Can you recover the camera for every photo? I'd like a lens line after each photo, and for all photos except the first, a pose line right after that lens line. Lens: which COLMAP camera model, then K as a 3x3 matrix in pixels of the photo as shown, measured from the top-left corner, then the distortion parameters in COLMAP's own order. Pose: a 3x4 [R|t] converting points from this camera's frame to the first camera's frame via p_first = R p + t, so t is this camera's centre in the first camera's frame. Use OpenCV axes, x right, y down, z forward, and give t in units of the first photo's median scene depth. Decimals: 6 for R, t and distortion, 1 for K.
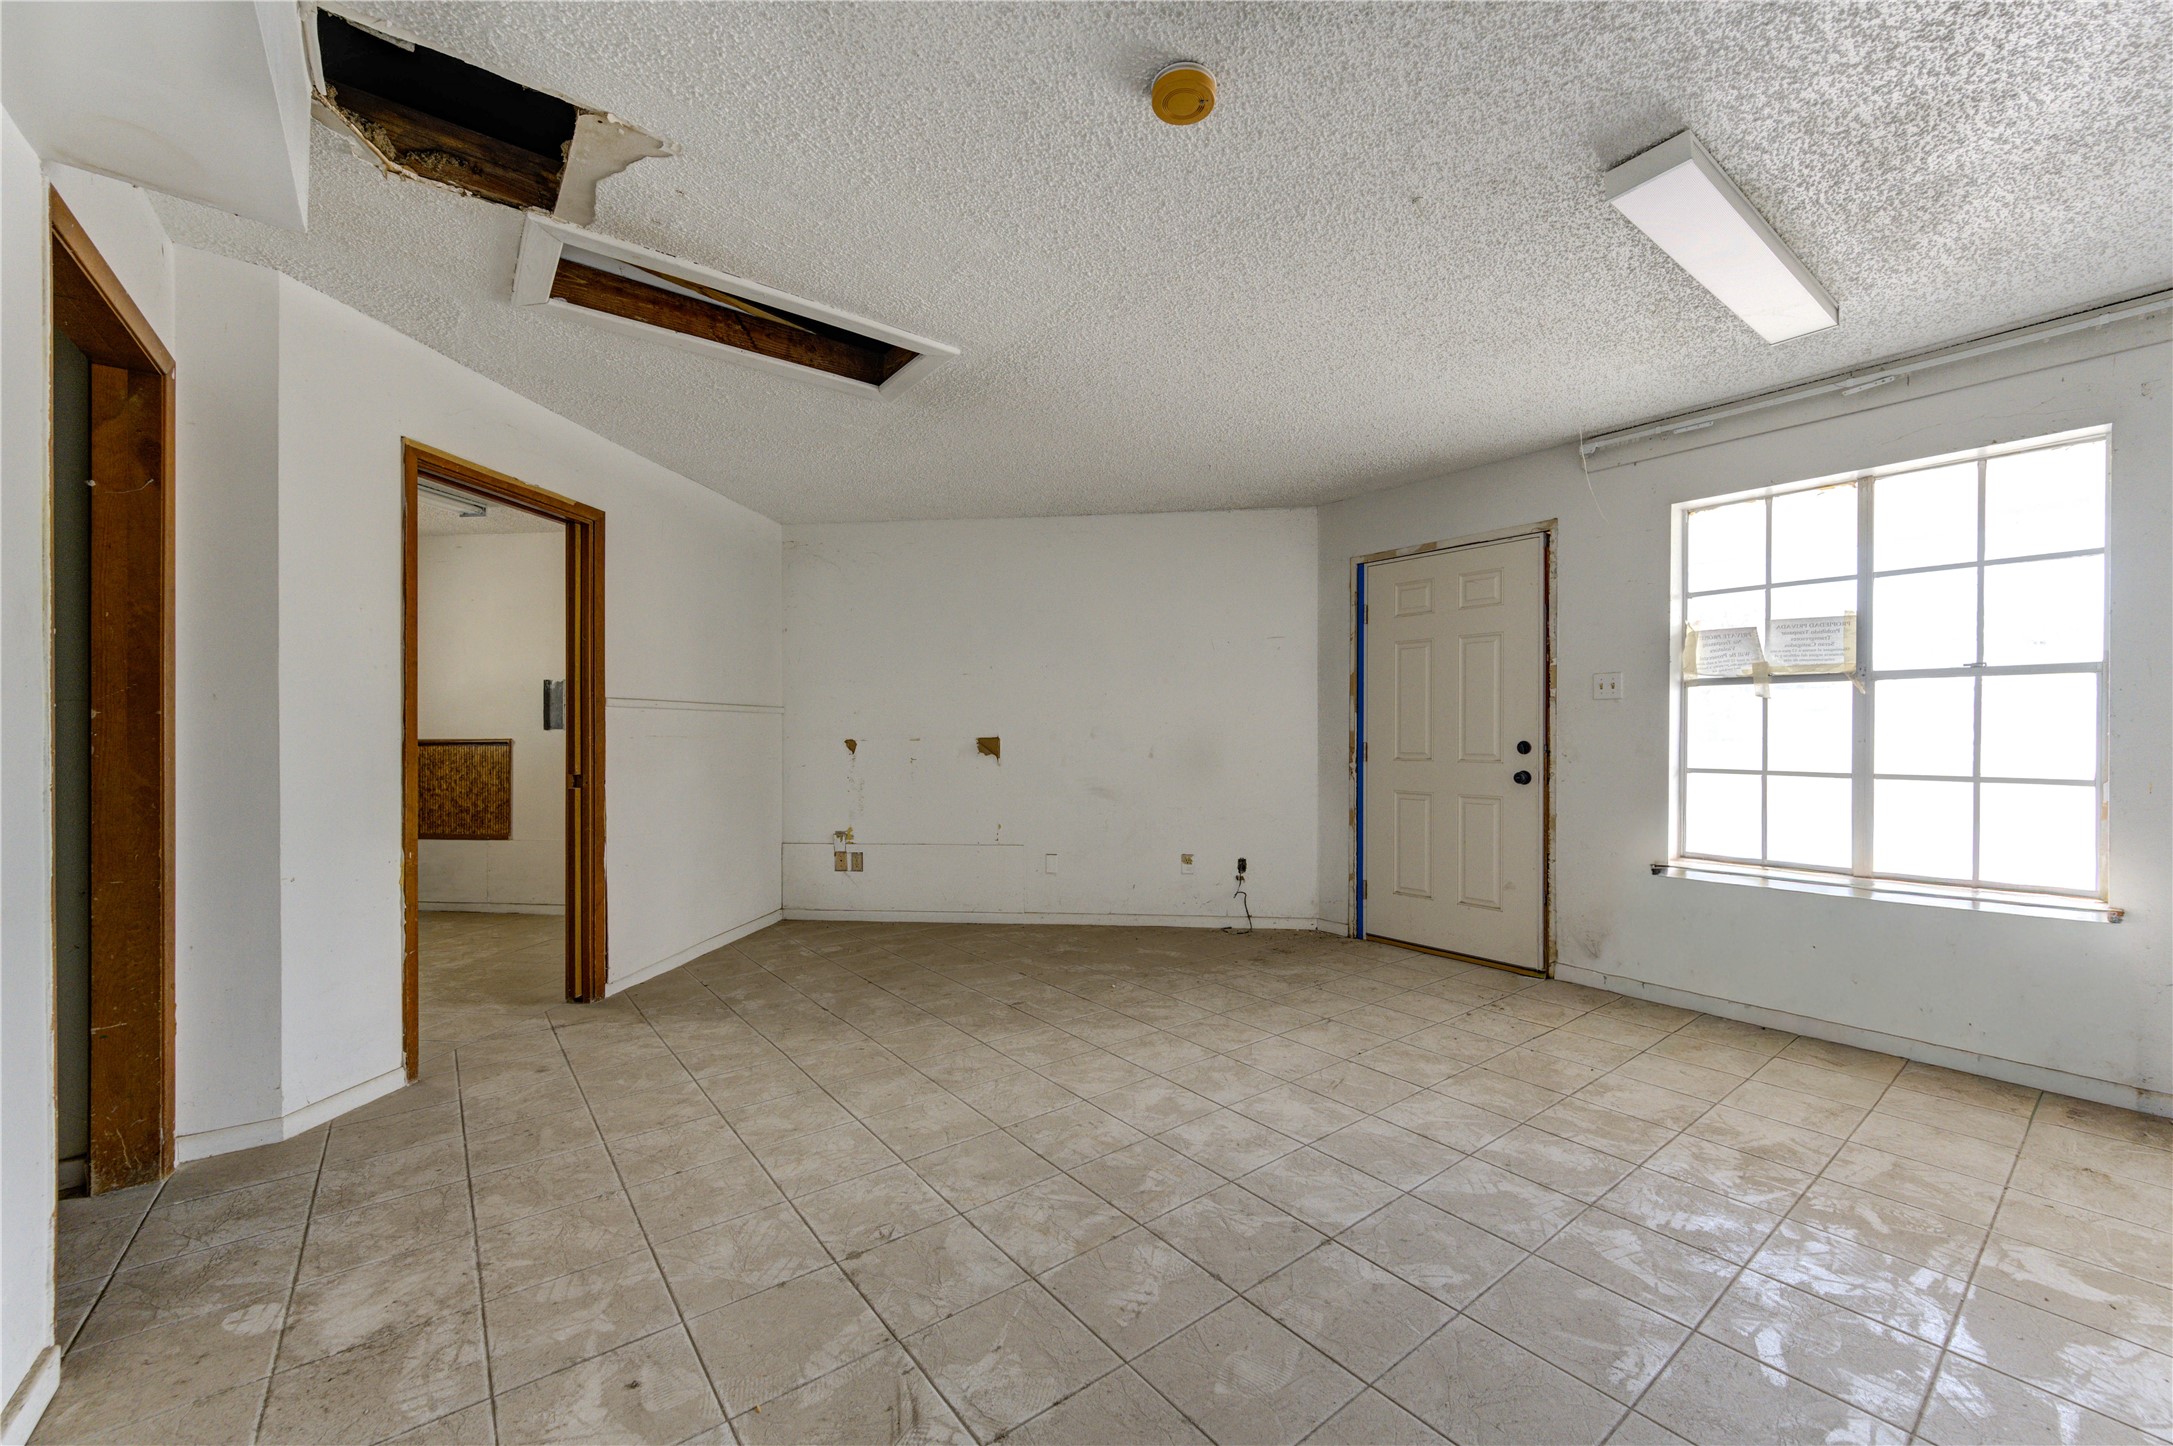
lens RADIAL K [[848.2, 0, 1100.1], [0, 848.2, 730.5], [0, 0, 1]] dist [0.001245, -0.000488]
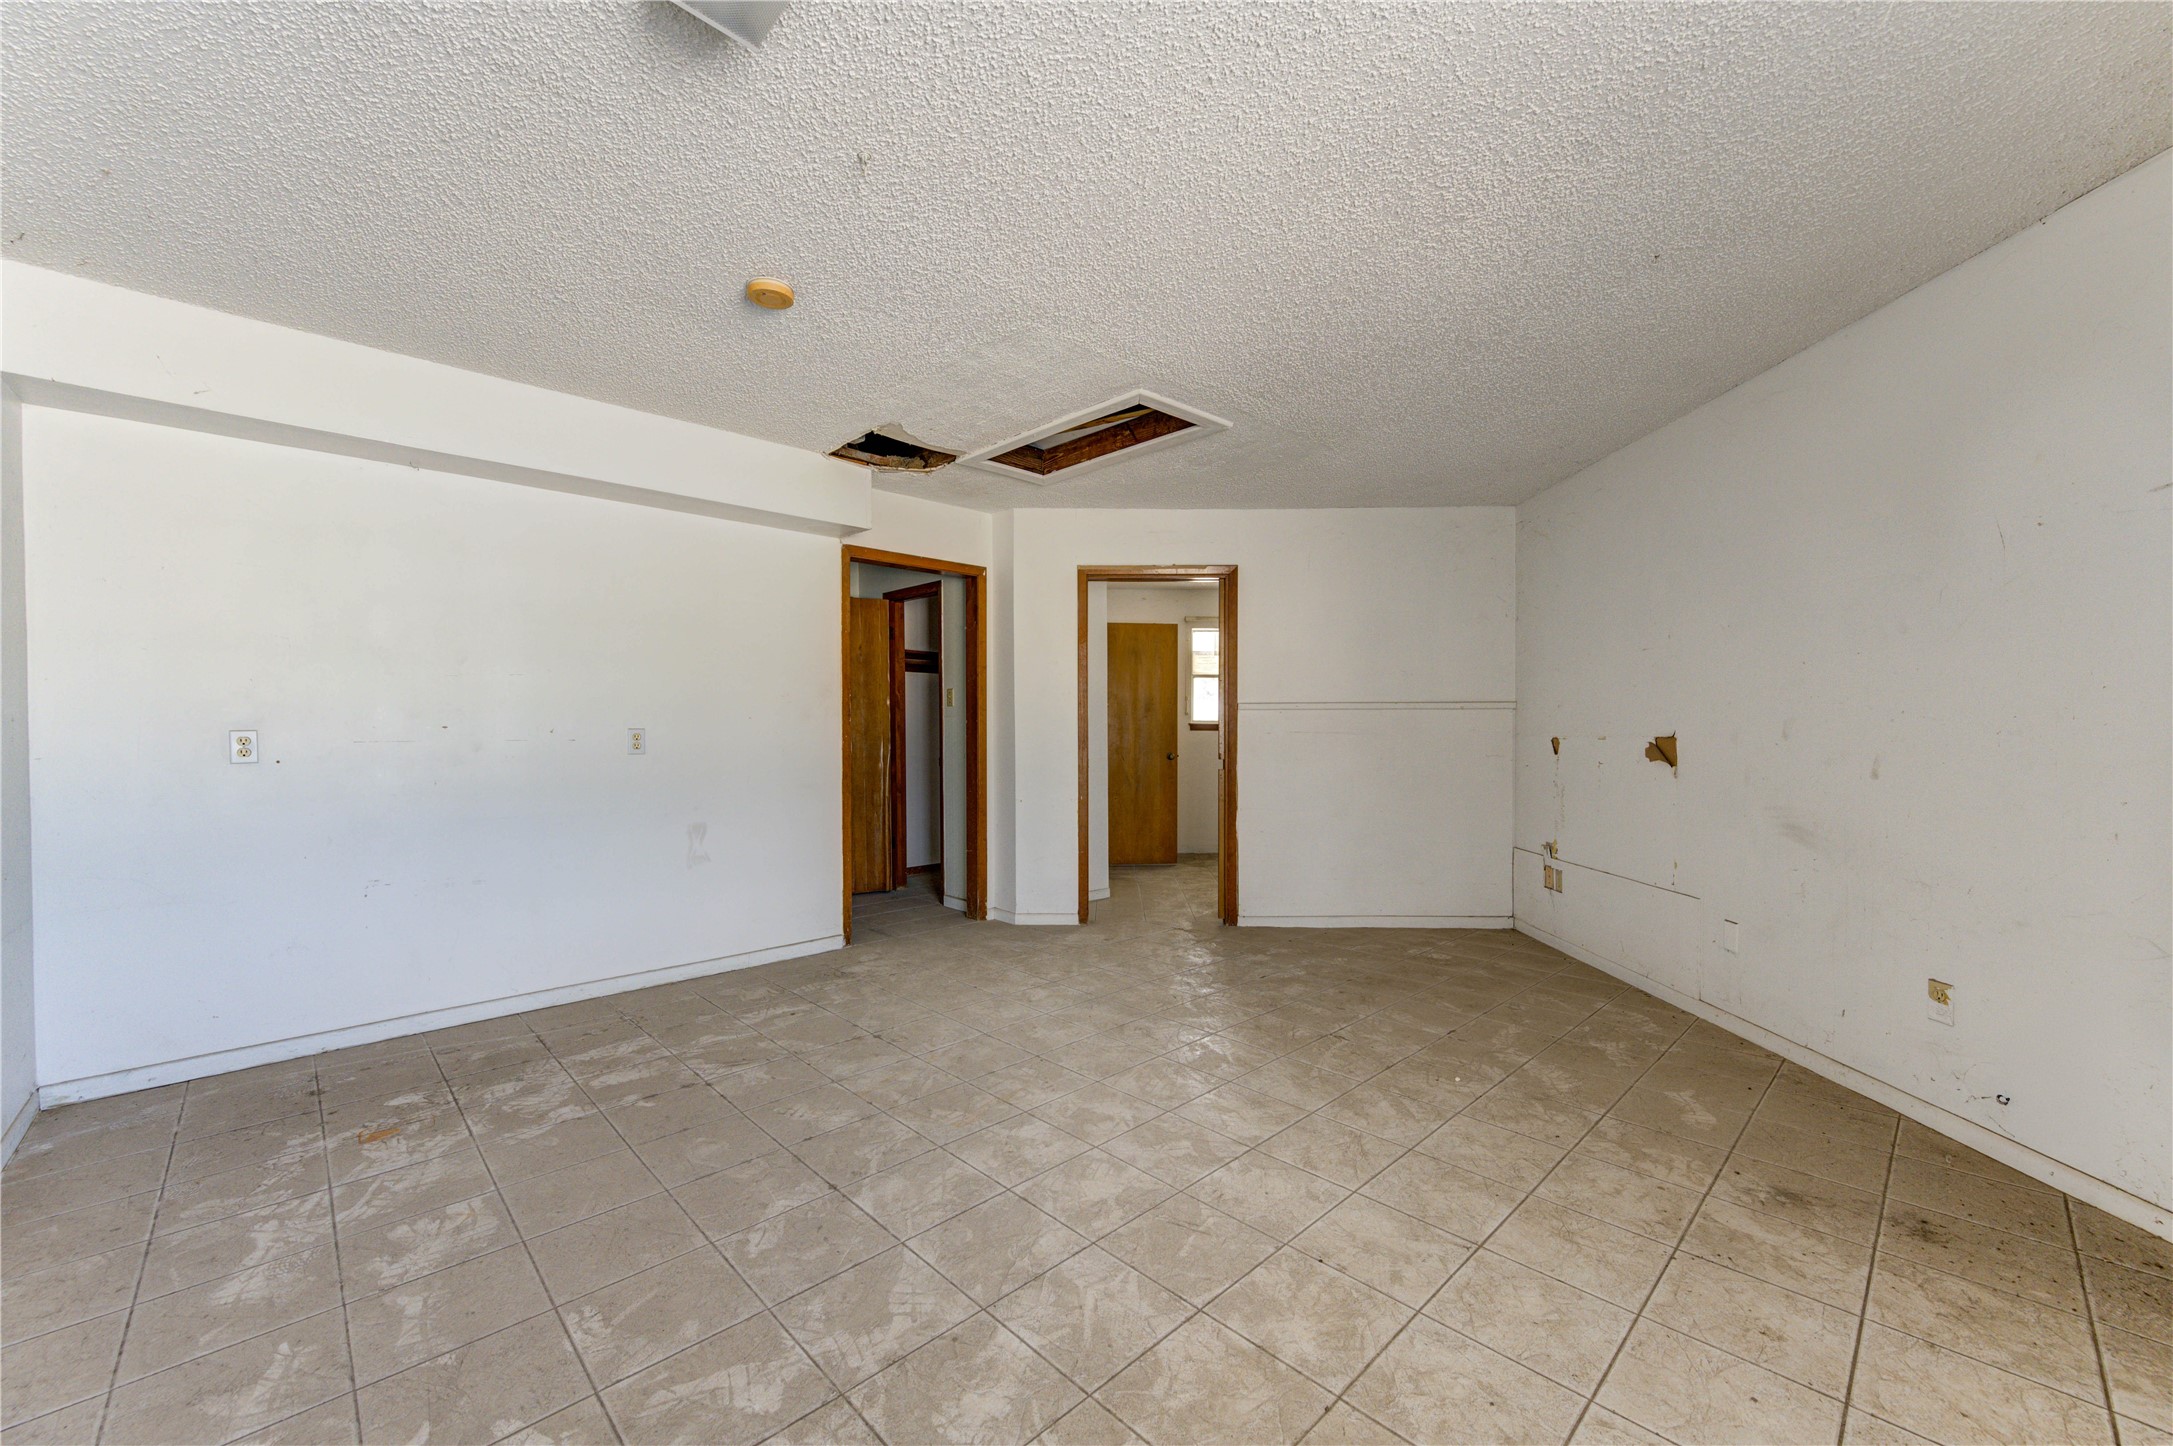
lens RADIAL K [[848.2, 0, 1092.5], [0, 848.2, 730.3], [0, 0, 1]] dist [0.001245, -0.000488]
pose [[0.101995, 0.005012, -0.994772, 0.955849], [0.001834, 0.999985, 0.005226, -0.003679], [0.994783, -0.002358, 0.101984, 0.830158]]
